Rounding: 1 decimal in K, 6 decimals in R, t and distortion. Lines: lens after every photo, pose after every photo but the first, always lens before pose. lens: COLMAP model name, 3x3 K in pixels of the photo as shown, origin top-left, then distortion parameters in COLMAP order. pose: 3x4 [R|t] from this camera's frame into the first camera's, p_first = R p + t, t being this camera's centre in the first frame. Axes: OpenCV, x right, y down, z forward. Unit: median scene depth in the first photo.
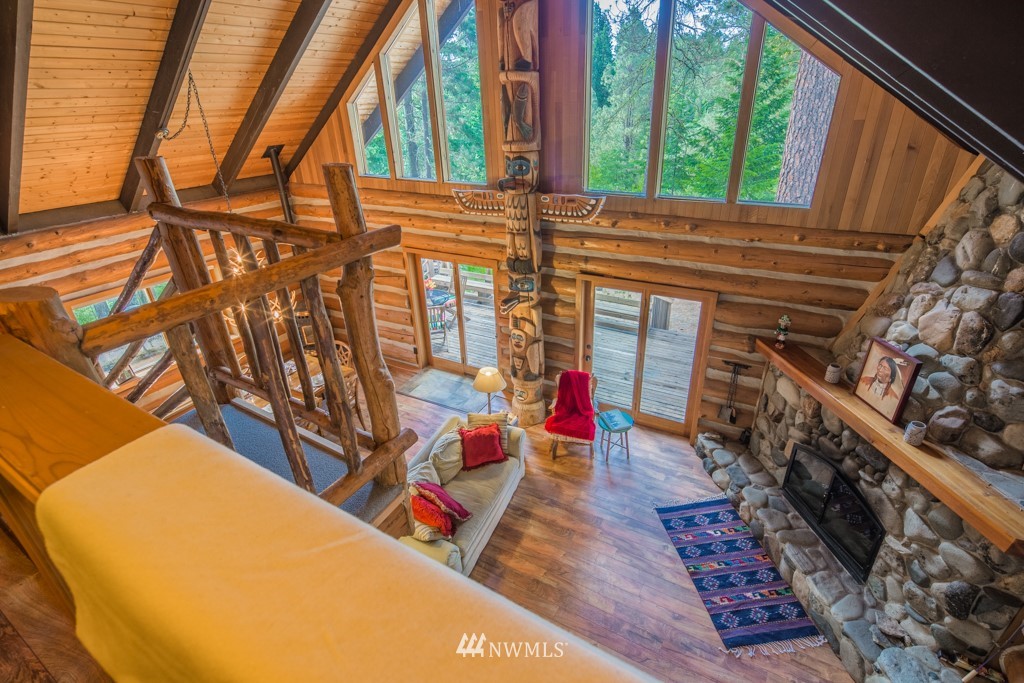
lens RADIAL K [[485.7, 0, 508.4], [0, 485.7, 334.5], [0, 0, 1]] dist [-0.002275, -0.000632]
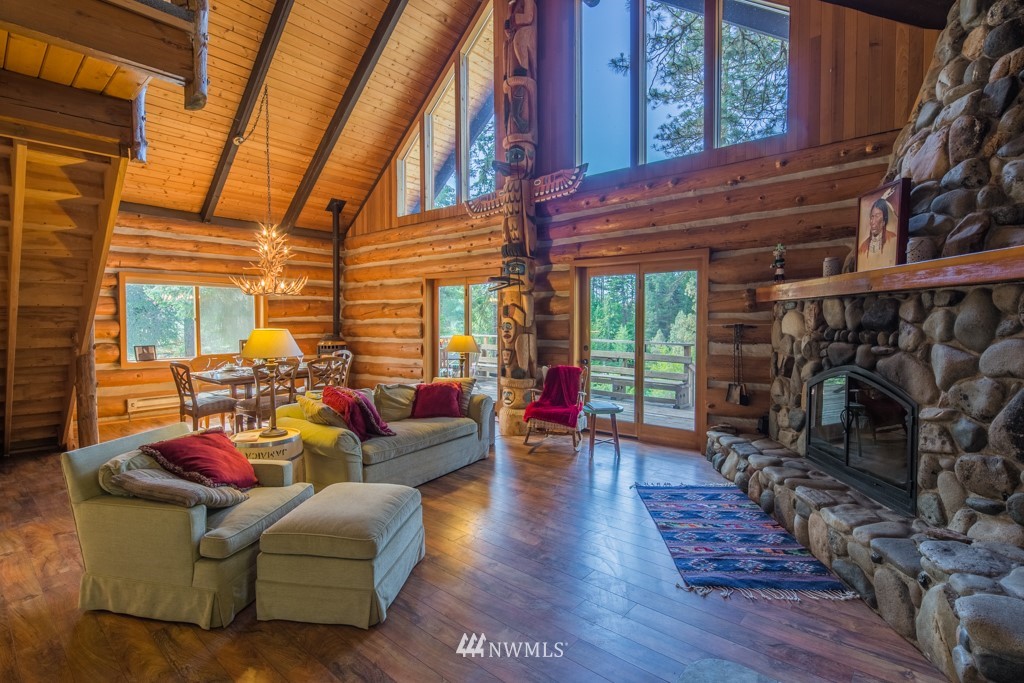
lens RADIAL K [[485.7, 0, 508.4], [0, 485.7, 334.5], [0, 0, 1]] dist [-0.002275, -0.000632]
pose [[0.980997, 0.047901, -0.188019, 0.228076], [-0.119198, 0.913402, -0.389215, 0.441787], [0.153093, 0.404230, 0.901754, 0.172008]]
